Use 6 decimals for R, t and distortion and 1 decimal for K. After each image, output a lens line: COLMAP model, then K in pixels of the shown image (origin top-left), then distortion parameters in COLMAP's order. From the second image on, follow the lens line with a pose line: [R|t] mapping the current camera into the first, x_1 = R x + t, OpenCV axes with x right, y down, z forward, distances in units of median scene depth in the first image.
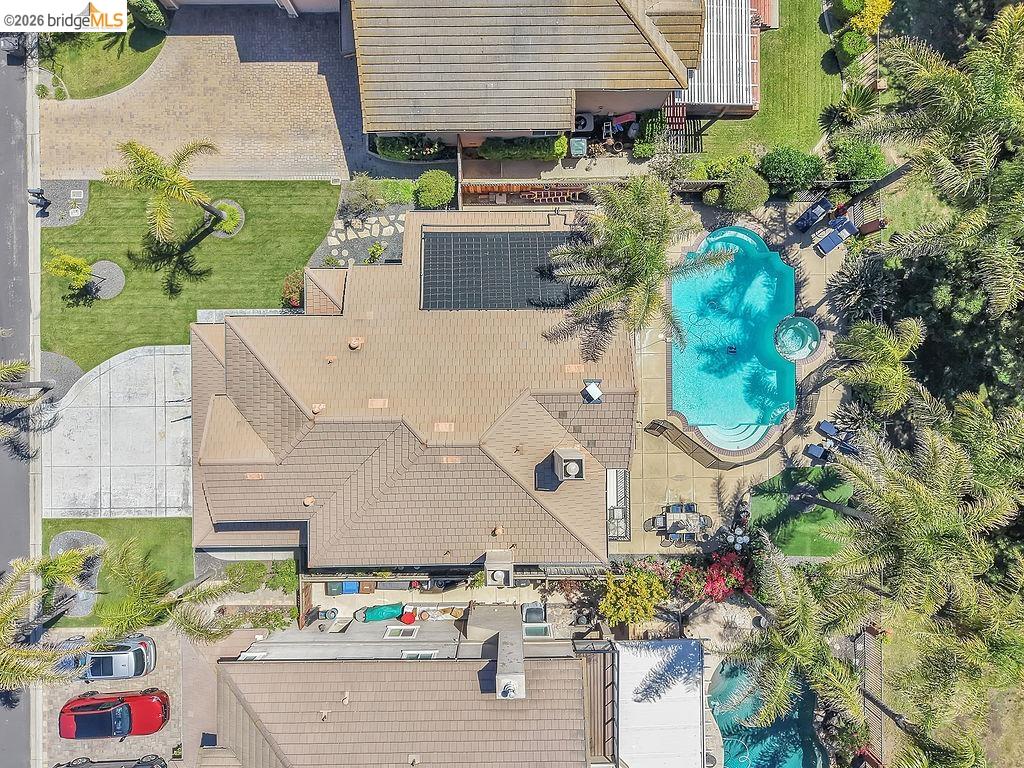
lens RADIAL K [[710.5, 0, 511.4], [0, 710.5, 383.2], [0, 0, 1]] dist [0.006804, -0.003828]
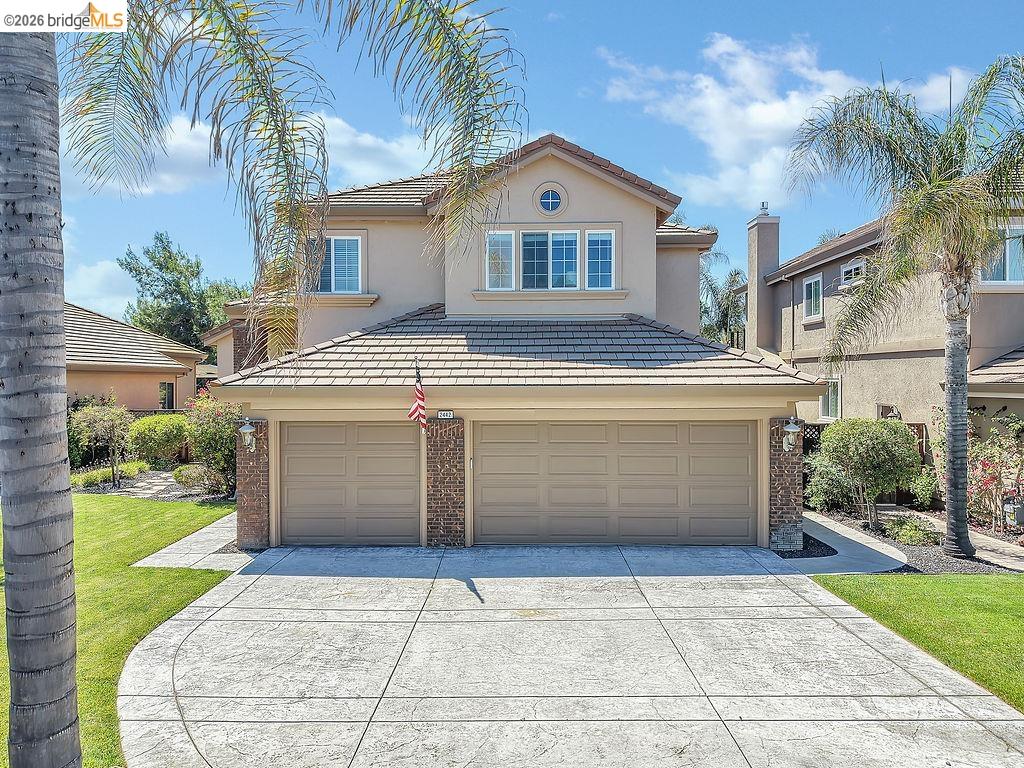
lens RADIAL K [[710.5, 0, 511.5], [0, 710.5, 390.1], [0, 0, 1]] dist [0.006804, -0.003828]
pose [[0.013696, -0.014132, 0.999806, -0.745109], [0.999899, -0.003616, -0.013748, 0.068922], [0.003809, 0.999894, 0.014081, 0.918090]]
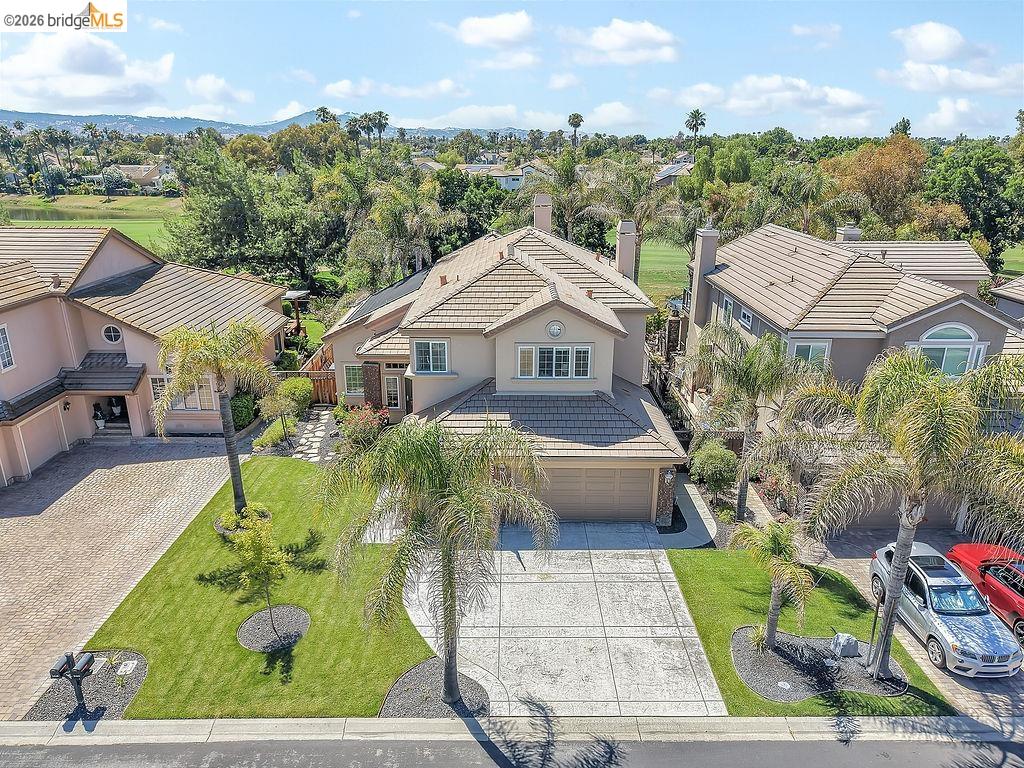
lens RADIAL K [[710.5, 0, 509.0], [0, 710.5, 384.7], [0, 0, 1]] dist [0.006804, -0.003828]
pose [[0.006338, -0.321169, 0.947001, -1.041983], [0.999980, 0.001444, -0.006203, 0.043297], [0.000624, 0.947021, 0.321172, 0.632296]]
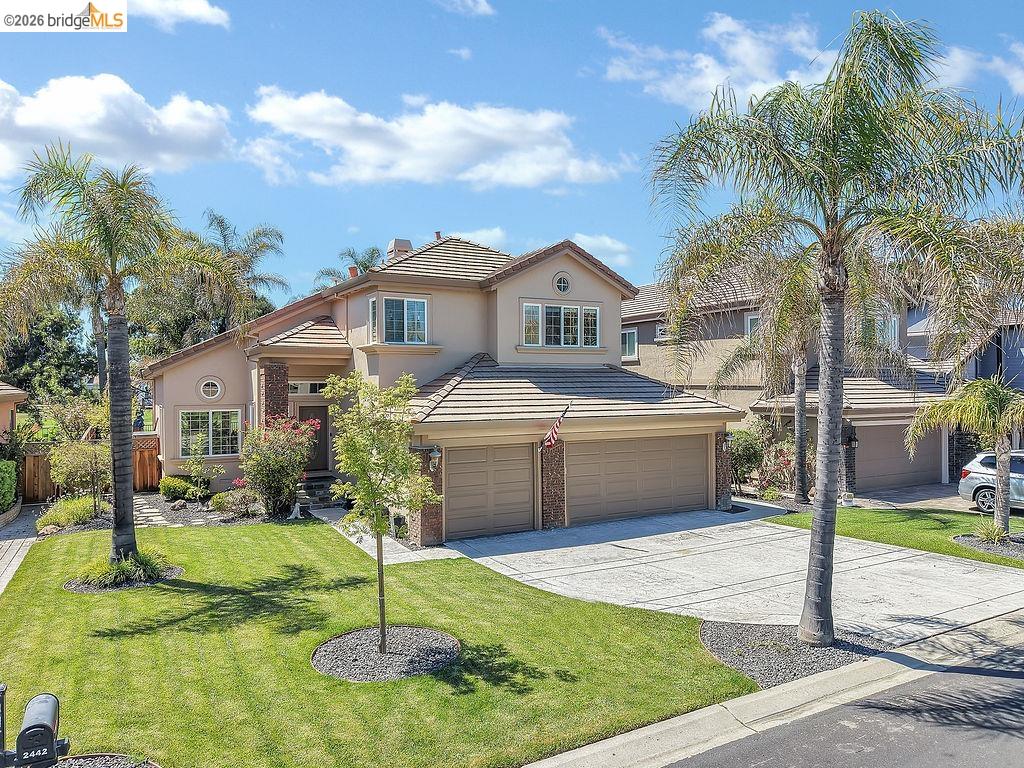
lens RADIAL K [[710.5, 0, 517.1], [0, 710.5, 383.5], [0, 0, 1]] dist [0.006804, -0.003828]
pose [[-0.486237, 0.003831, 0.873818, -0.828012], [0.873804, -0.005069, 0.486252, -0.234339], [0.006292, 0.999980, -0.000883, 0.896504]]
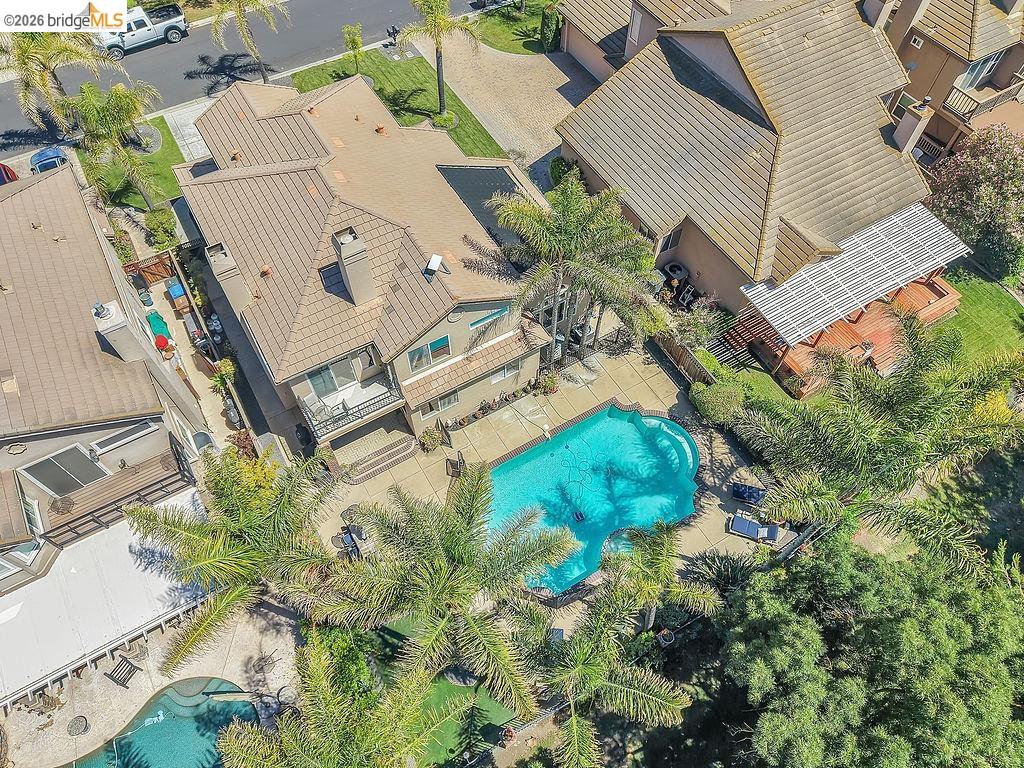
lens RADIAL K [[710.5, 0, 512.2], [0, 710.5, 382.4], [0, 0, 1]] dist [0.006804, -0.003828]
pose [[0.499934, 0.728000, -0.469129, 0.577380], [-0.866061, 0.418917, -0.272849, 0.196915], [-0.002108, 0.542700, 0.839924, 0.200983]]
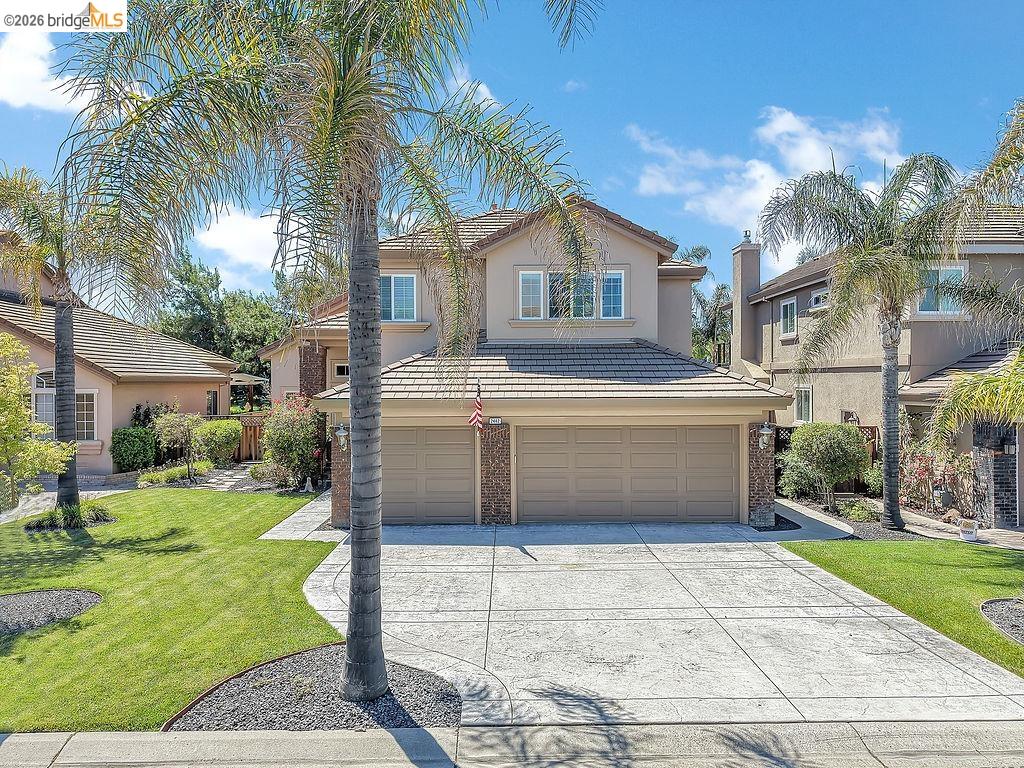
lens RADIAL K [[710.5, 0, 509.3], [0, 710.5, 389.4], [0, 0, 1]] dist [0.006804, -0.003828]
pose [[-0.000157, -0.010347, 0.999946, -0.840204], [0.999983, -0.005827, 0.000097, 0.040691], [0.005826, 0.999929, 0.010348, 0.910607]]
